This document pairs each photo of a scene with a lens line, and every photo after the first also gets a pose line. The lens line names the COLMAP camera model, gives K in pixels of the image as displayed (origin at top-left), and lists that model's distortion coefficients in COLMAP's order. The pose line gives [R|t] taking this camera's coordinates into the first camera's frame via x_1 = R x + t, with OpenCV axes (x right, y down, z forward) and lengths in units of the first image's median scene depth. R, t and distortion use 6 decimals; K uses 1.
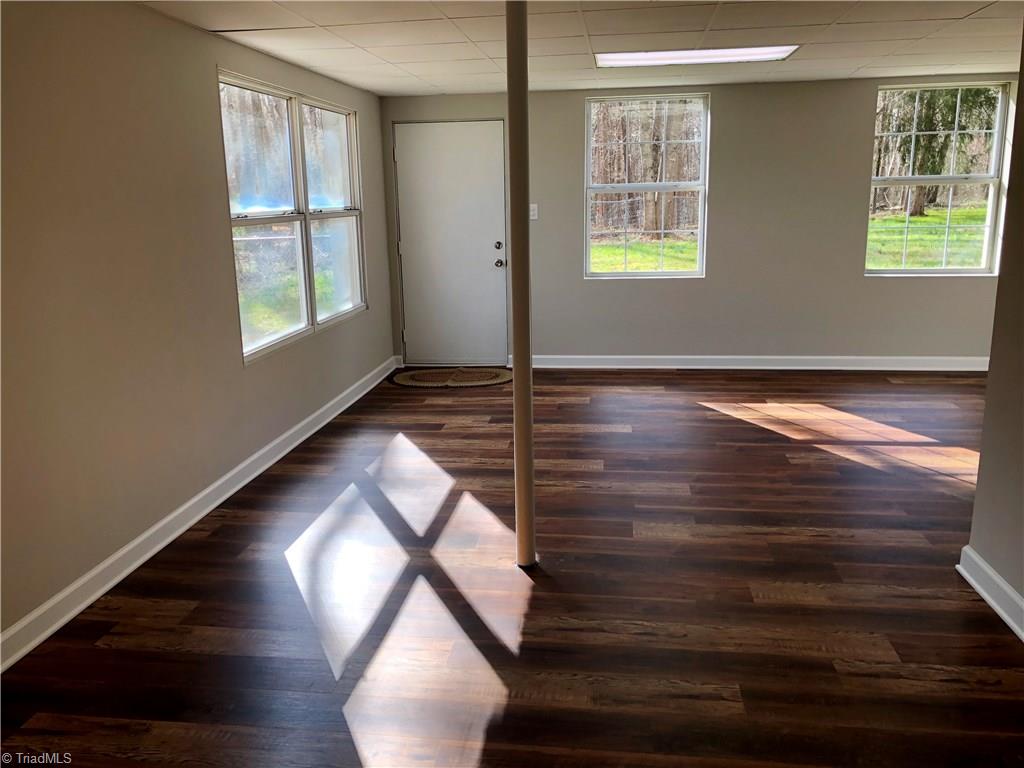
lens RADIAL K [[840.1, 0, 512.9], [0, 840.1, 387.3], [0, 0, 1]] dist [0.019215, 0.001895]
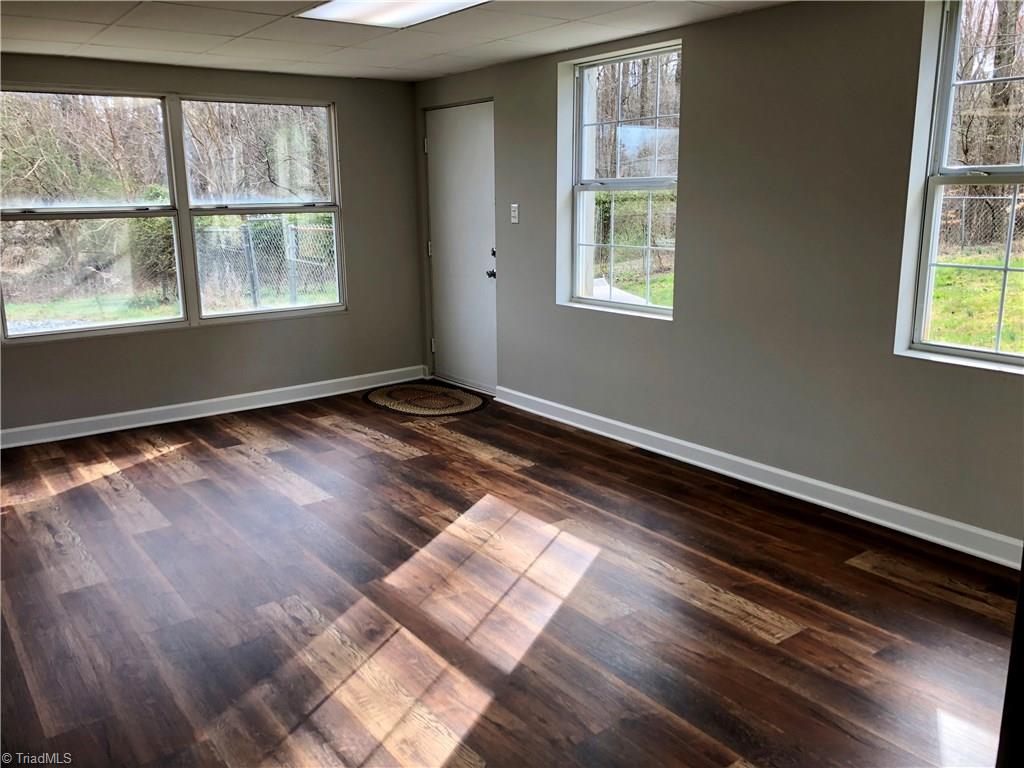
lens RADIAL K [[840.1, 0, 512.3], [0, 840.1, 380.7], [0, 0, 1]] dist [0.019215, 0.001895]
pose [[0.705243, 0.166140, -0.689224, 0.761524], [-0.159435, 0.984419, 0.074157, -0.141676], [0.690806, 0.057588, 0.720744, 0.552010]]
